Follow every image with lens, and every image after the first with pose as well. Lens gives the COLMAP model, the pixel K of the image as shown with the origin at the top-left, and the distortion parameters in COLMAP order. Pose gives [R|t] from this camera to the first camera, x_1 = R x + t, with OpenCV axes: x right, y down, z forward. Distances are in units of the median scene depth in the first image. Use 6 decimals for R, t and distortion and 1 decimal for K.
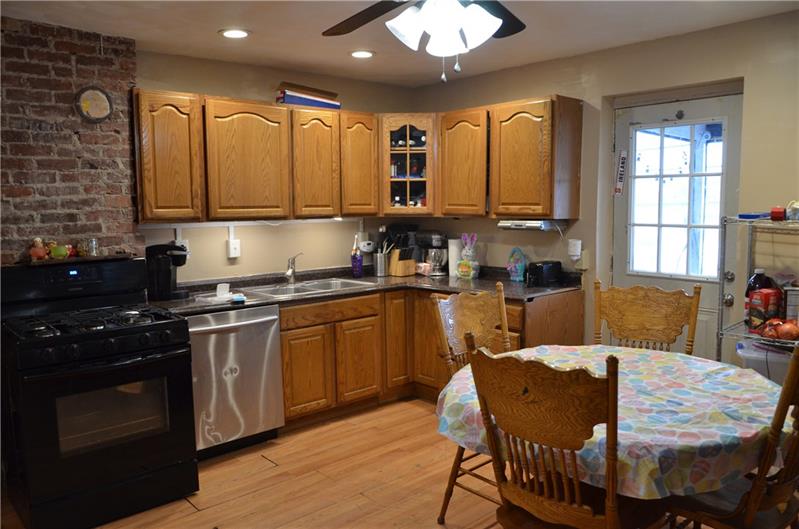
lens RADIAL K [[619.0, 0, 401.0], [0, 619.0, 262.1], [0, 0, 1]] dist [-0.059718, 0.025952]
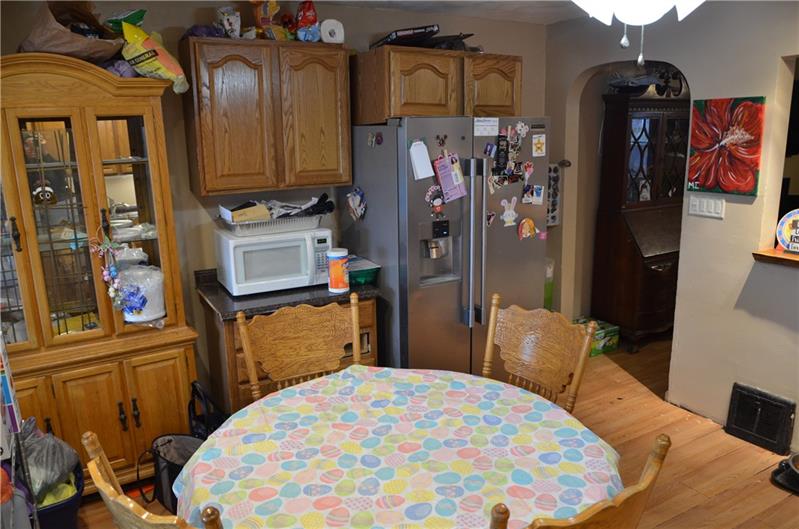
lens RADIAL K [[619.0, 0, 397.3], [0, 619.0, 262.0], [0, 0, 1]] dist [-0.059718, 0.025952]
pose [[-0.980684, -0.020805, 0.194489, 0.209477], [0.041649, 0.949313, 0.311562, -0.322081], [-0.191113, 0.313644, -0.930109, 1.848107]]
